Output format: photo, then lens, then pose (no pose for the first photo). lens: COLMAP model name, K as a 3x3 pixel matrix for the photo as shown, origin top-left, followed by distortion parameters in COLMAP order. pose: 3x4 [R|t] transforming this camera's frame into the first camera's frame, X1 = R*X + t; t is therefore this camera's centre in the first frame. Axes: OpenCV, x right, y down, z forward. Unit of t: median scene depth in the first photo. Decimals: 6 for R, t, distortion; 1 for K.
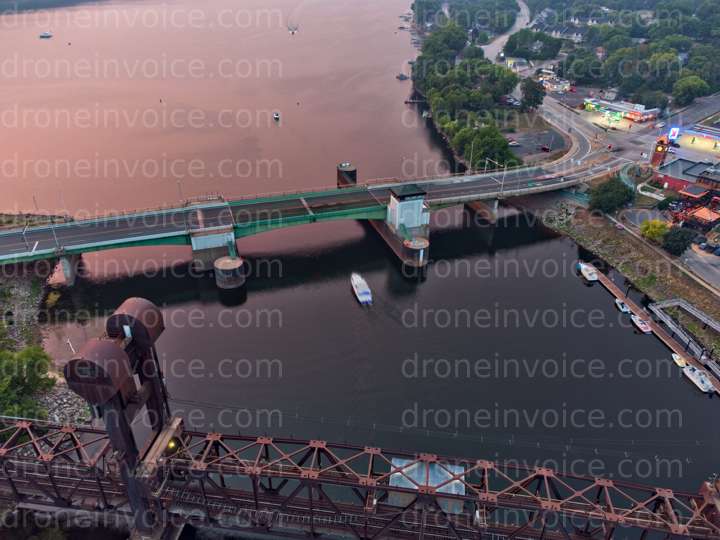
lens RADIAL K [[536.7, 0, 360.0], [0, 536.7, 275.9], [0, 0, 1]] dist [0.027183, 0.003950]
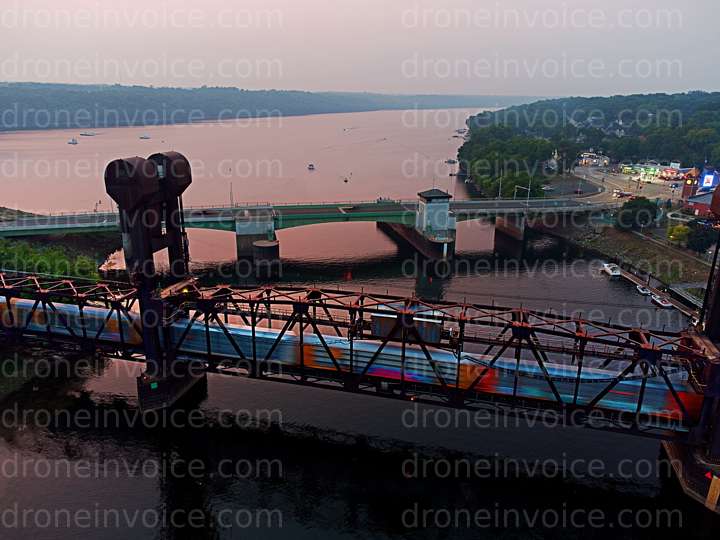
lens RADIAL K [[536.7, 0, 360.1], [0, 536.7, 272.8], [0, 0, 1]] dist [0.027183, 0.003950]
pose [[0.993066, 0.033782, -0.112596, 0.059112], [-0.058486, 0.972845, -0.223945, 0.218464], [0.101974, 0.228978, 0.968076, -0.025243]]
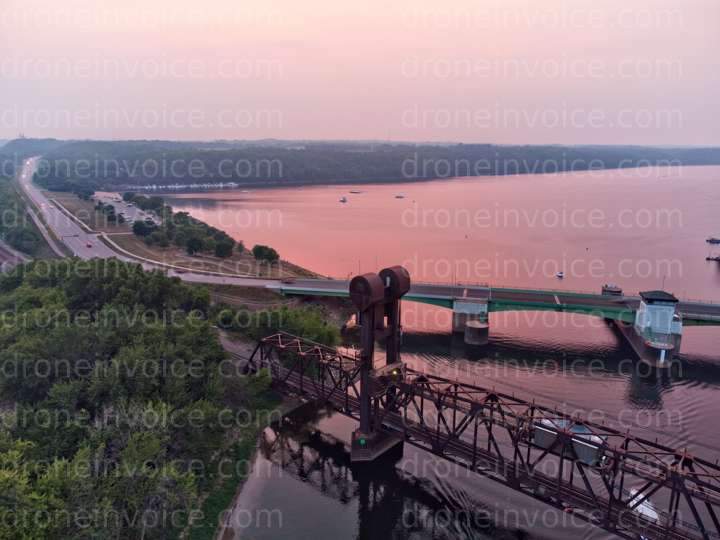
lens RADIAL K [[536.7, 0, 360.1], [0, 536.7, 272.1], [0, 0, 1]] dist [0.027183, 0.003950]
pose [[0.844476, 0.117401, -0.522569, 0.128150], [-0.275159, 0.932176, -0.235235, 0.184462], [0.459509, 0.342440, 0.819504, -0.139686]]
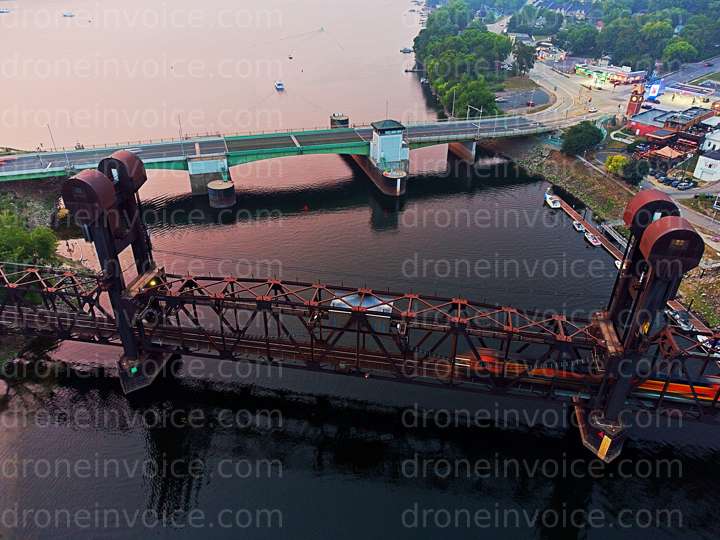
lens RADIAL K [[536.7, 0, 360.4], [0, 536.7, 274.8], [0, 0, 1]] dist [0.027183, 0.003950]
pose [[0.999418, 0.017950, -0.029014, 0.062246], [-0.017806, 0.999828, 0.005217, 0.121392], [0.029102, -0.004698, 0.999565, -0.077820]]
